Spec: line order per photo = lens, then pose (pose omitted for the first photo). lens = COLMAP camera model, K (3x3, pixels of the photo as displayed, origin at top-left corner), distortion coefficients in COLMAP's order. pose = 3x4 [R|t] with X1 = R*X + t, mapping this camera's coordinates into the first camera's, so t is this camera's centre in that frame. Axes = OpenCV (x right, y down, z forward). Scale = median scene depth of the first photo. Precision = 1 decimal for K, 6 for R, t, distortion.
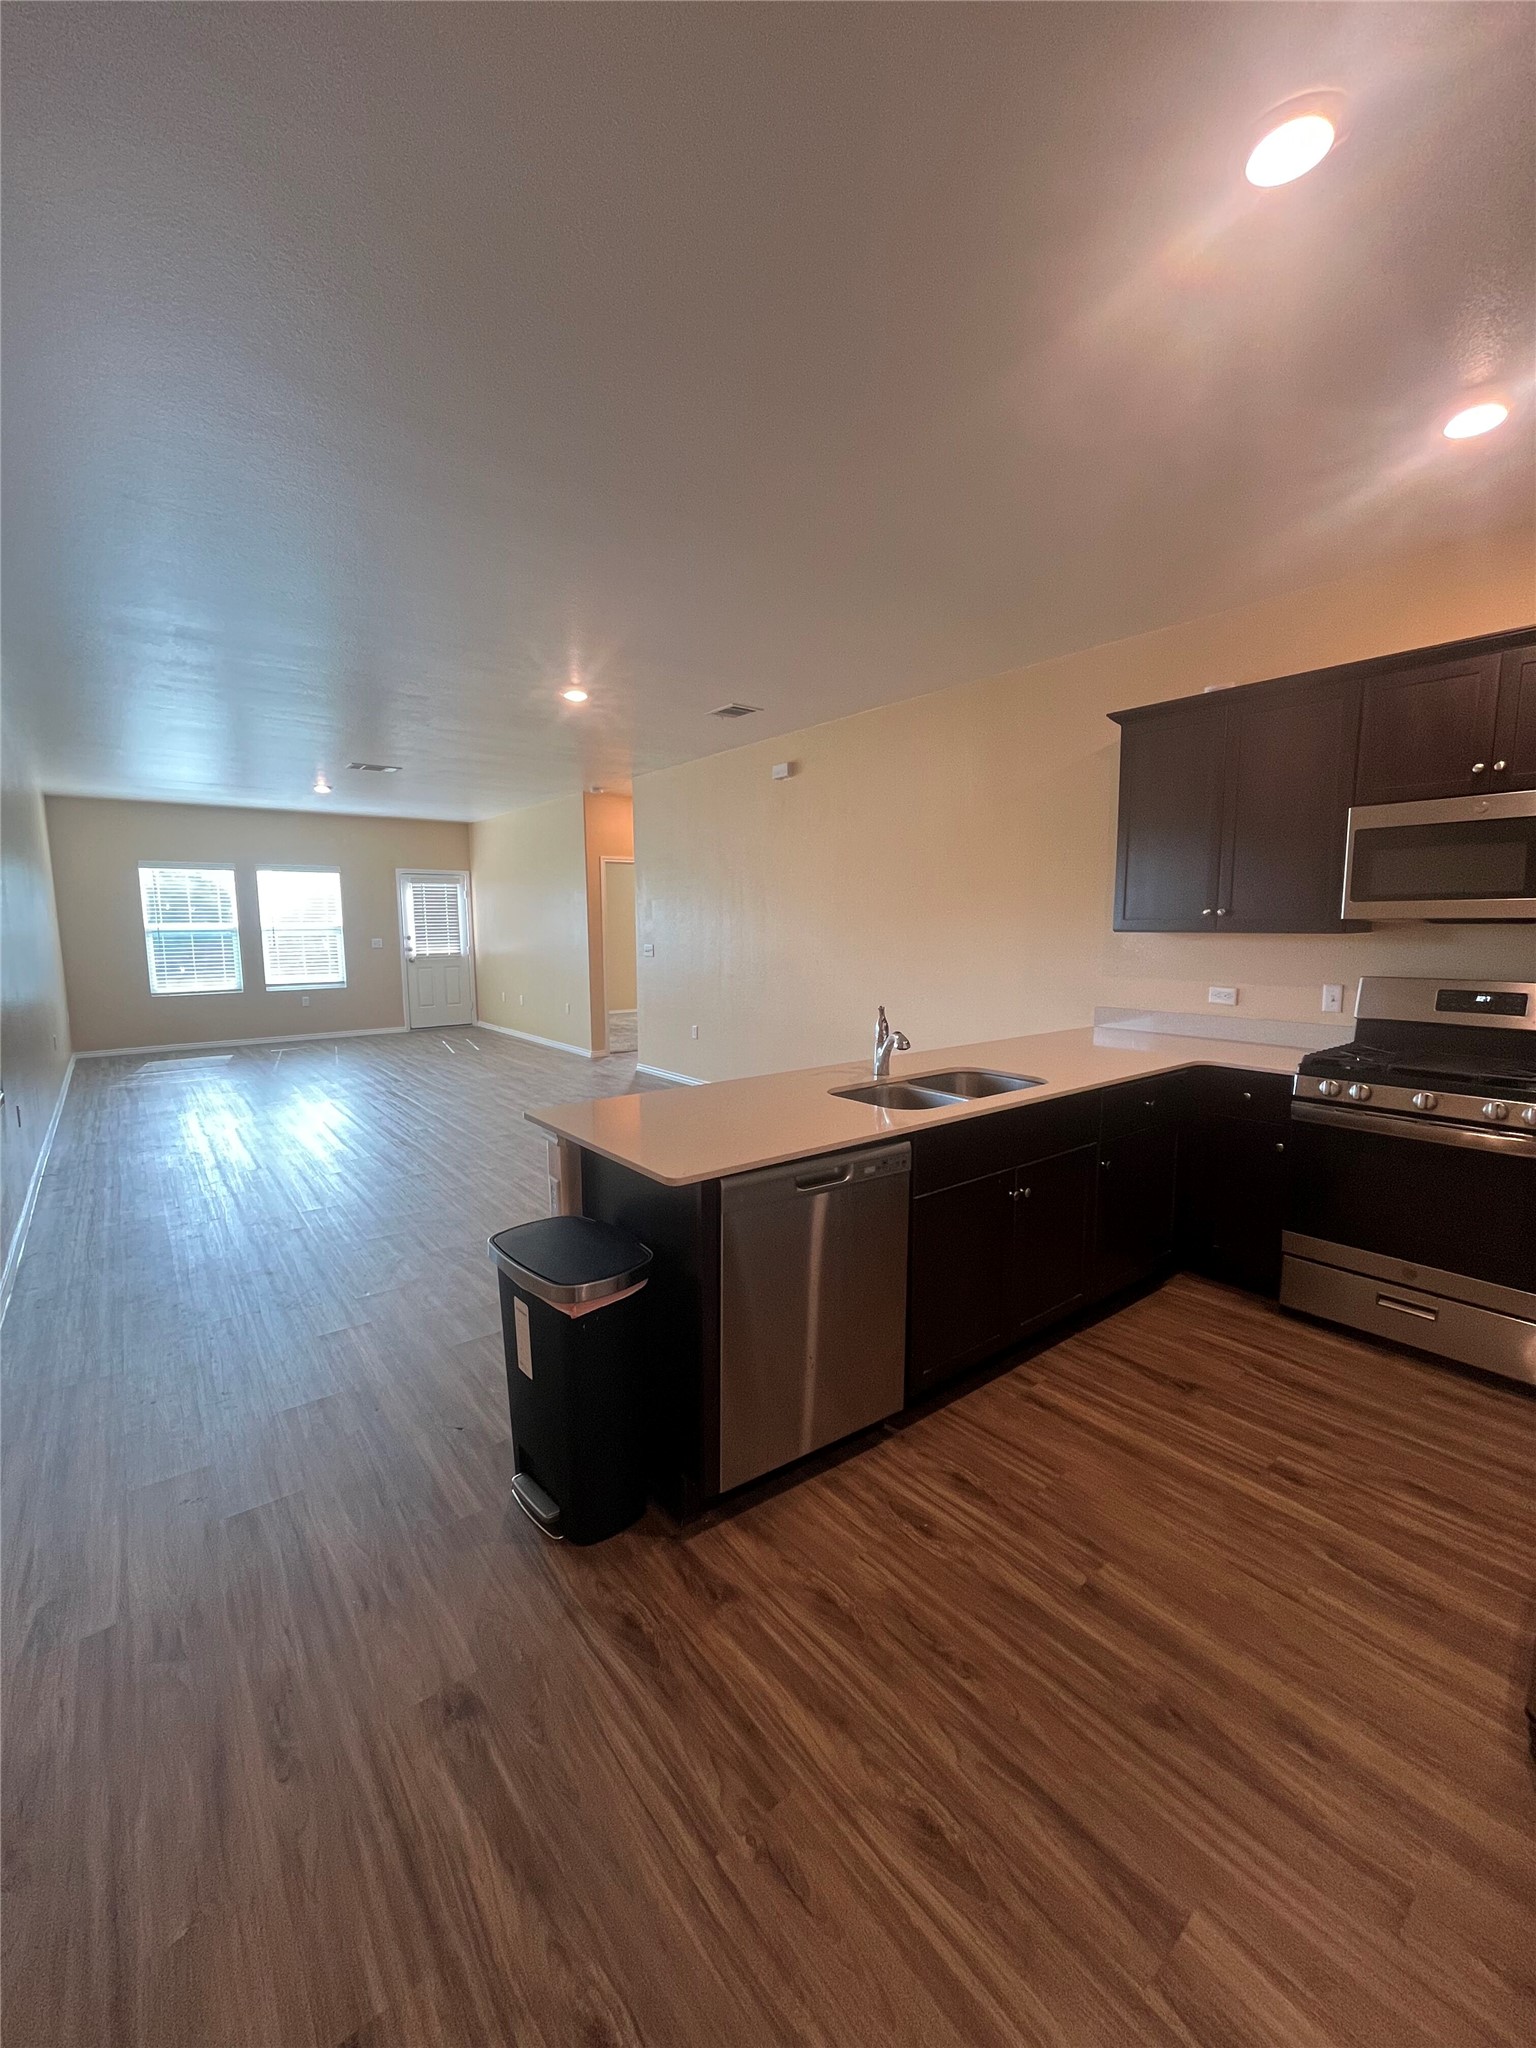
lens RADIAL K [[827.8, 0, 772.8], [0, 827.8, 1025.5], [0, 0, 1]] dist [-0.002246, 0.000008]
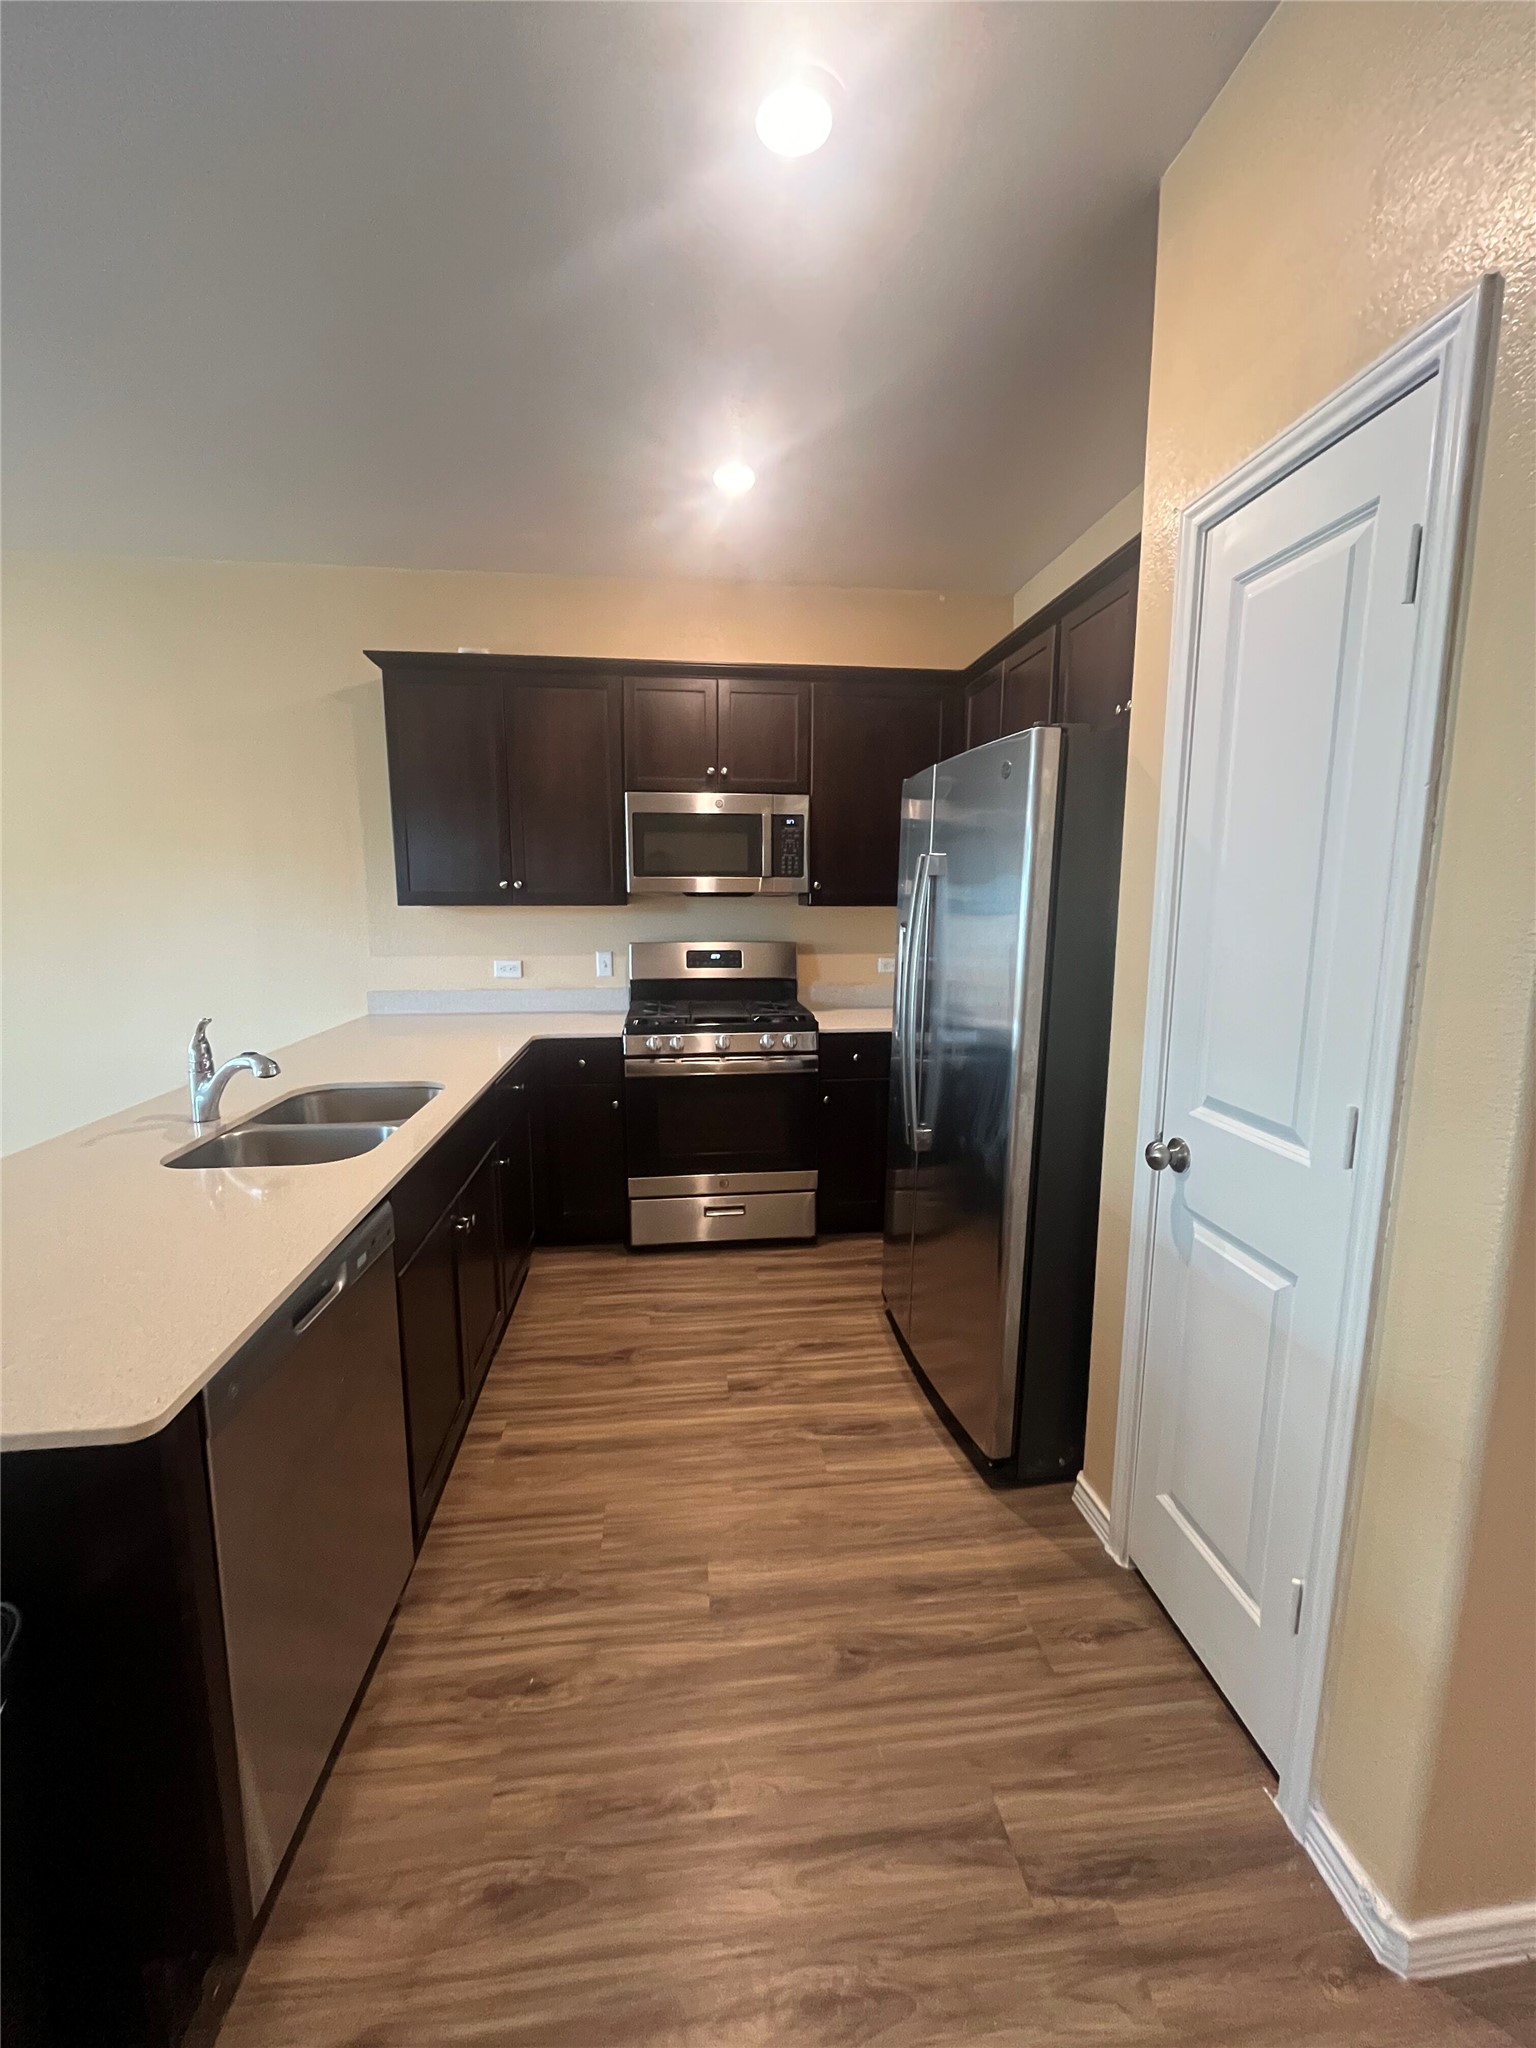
lens RADIAL K [[827.8, 0, 765.2], [0, 827.8, 1025.6], [0, 0, 1]] dist [-0.002246, 0.000008]
pose [[0.528189, -0.127268, 0.839535, -0.230981], [0.103550, 0.990979, 0.085077, -0.034393], [-0.842789, 0.041997, 0.536603, 0.332246]]
